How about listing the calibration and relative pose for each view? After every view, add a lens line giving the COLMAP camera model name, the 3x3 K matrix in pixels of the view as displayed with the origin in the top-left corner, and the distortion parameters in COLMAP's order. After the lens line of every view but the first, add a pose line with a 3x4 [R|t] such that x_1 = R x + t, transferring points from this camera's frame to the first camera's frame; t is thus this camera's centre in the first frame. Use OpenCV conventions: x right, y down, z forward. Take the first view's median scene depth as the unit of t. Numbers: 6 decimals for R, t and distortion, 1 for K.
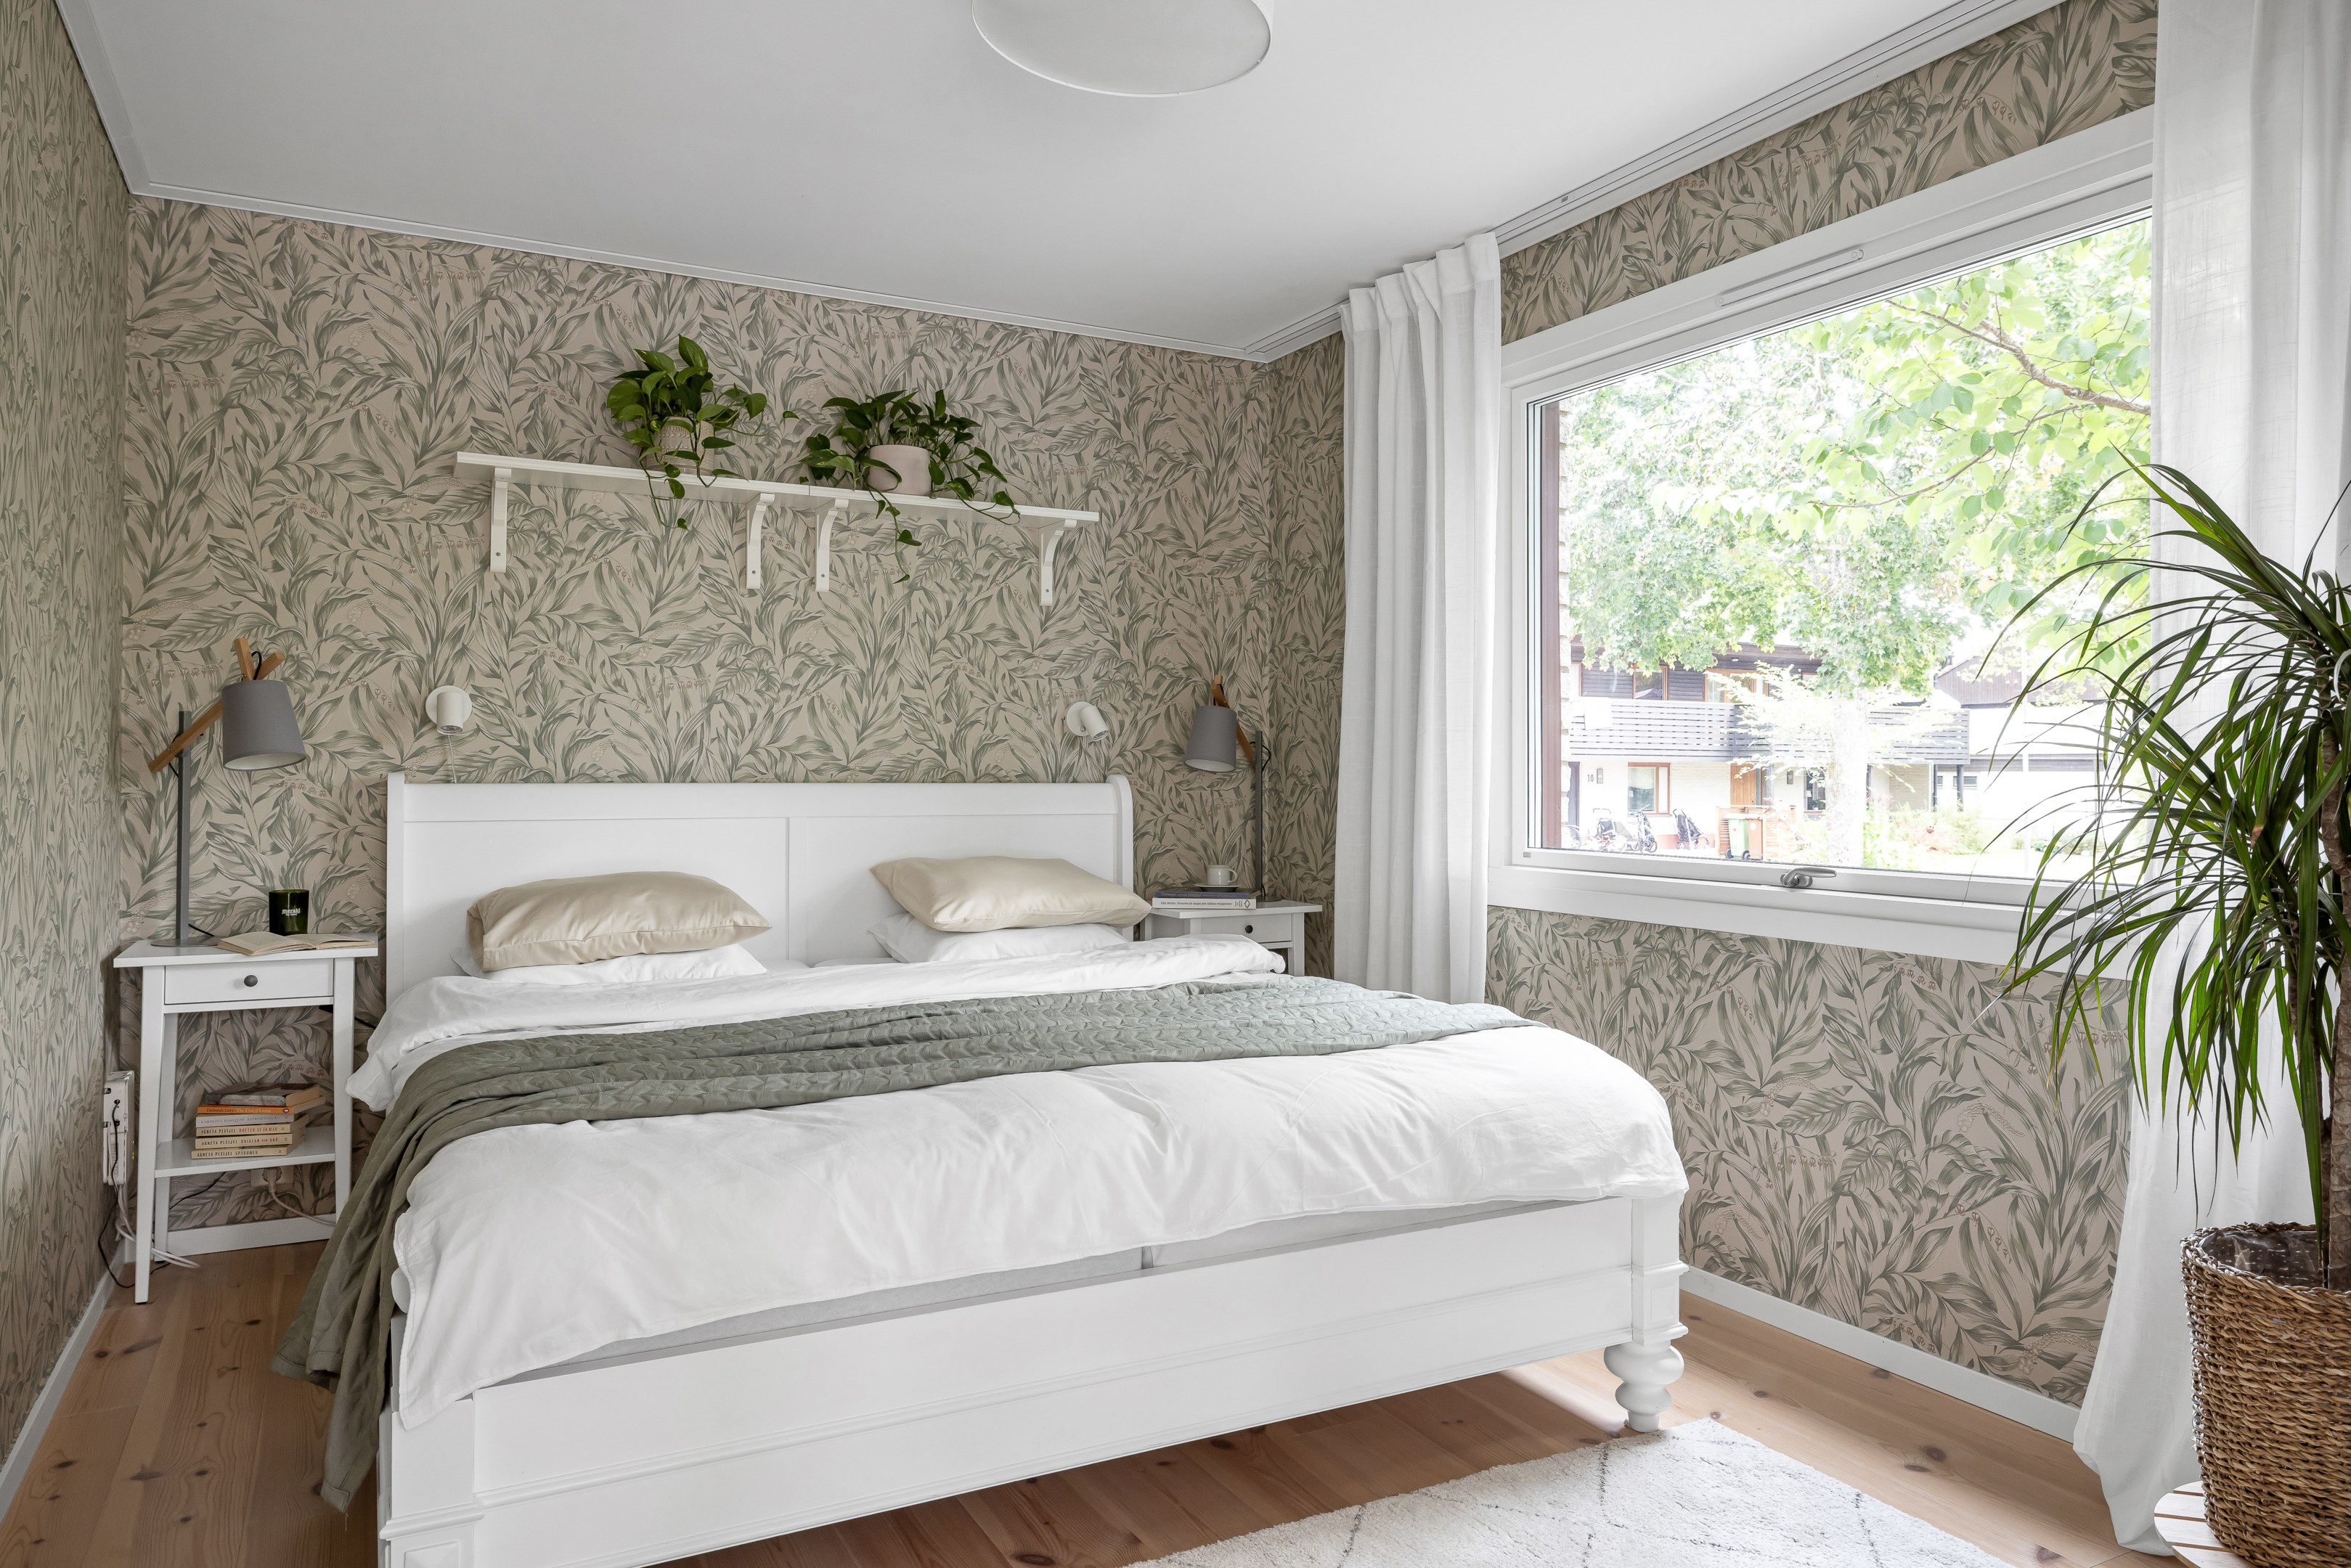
lens RADIAL K [[1536.1, 0, 1176.3], [0, 1536.1, 759.6], [0, 0, 1]] dist [0.002437, 0.000548]
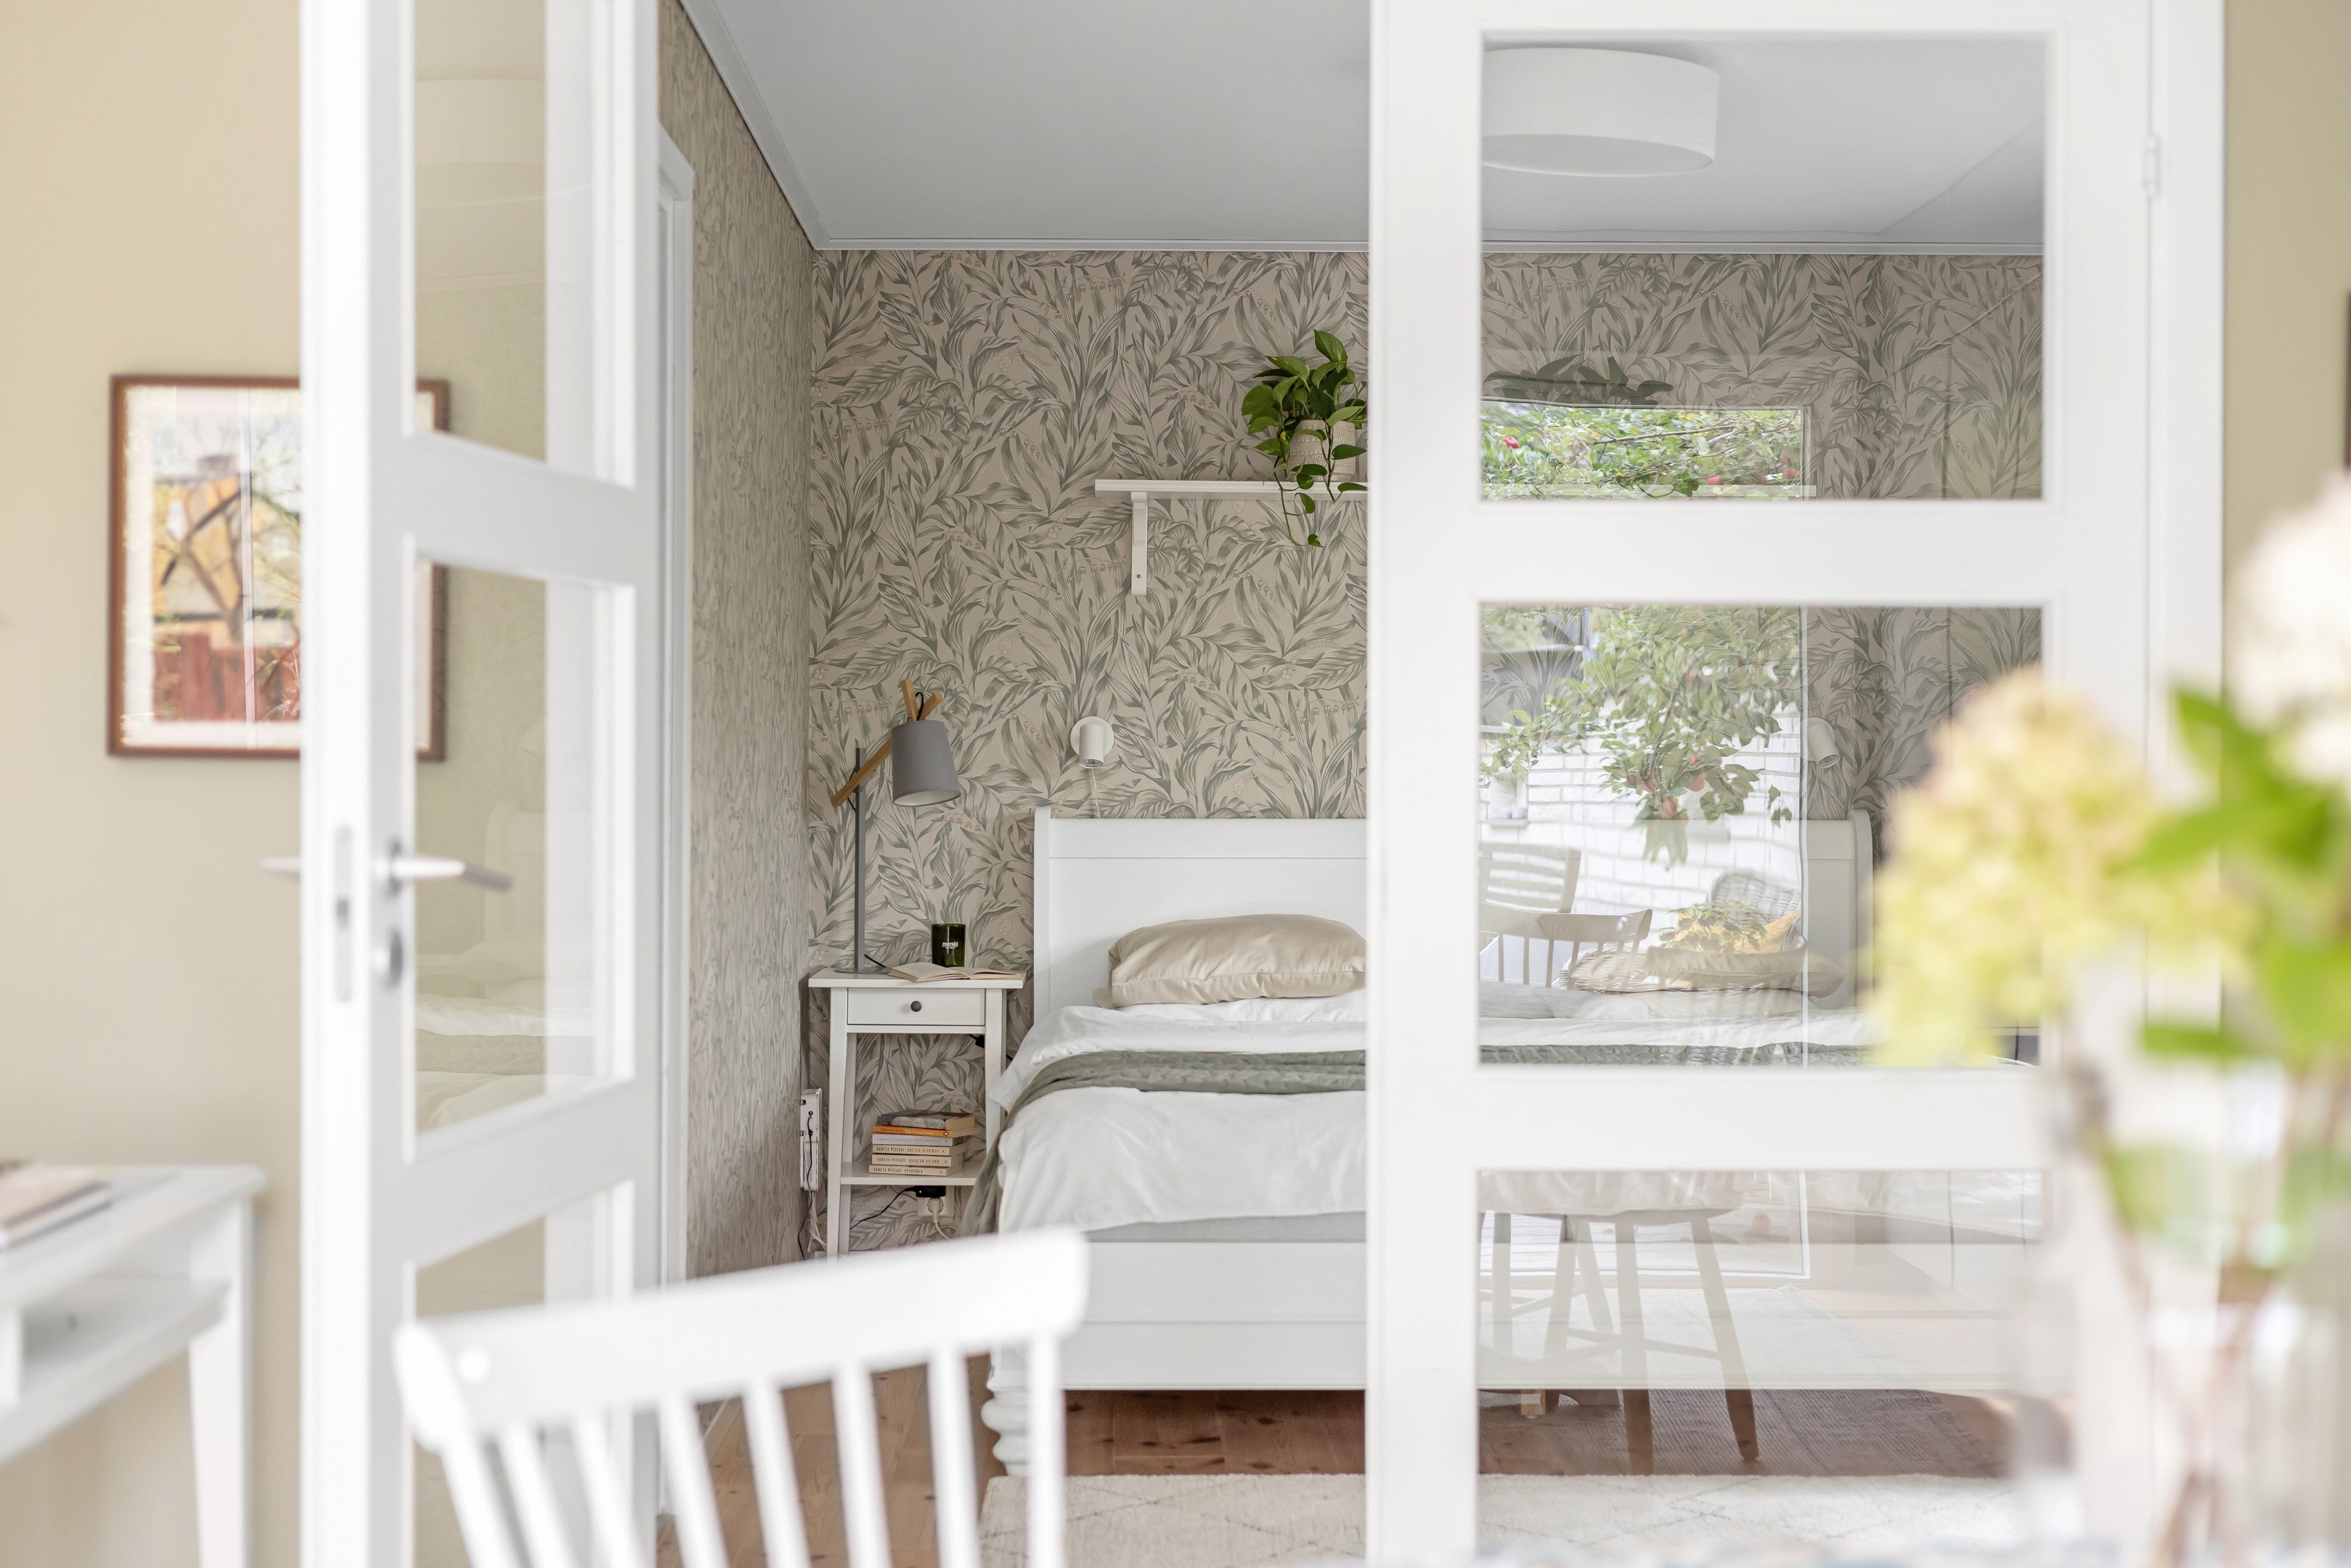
lens RADIAL K [[3377.5, 0, 1174.9], [0, 3377.5, 785.7], [0, 0, 1]] dist [0.005743, 0.000000]
pose [[0.892820, 0.002490, -0.450407, 0.524301], [0.003427, 0.999918, 0.012322, -0.030801], [0.450401, -0.012545, 0.892738, -0.862461]]
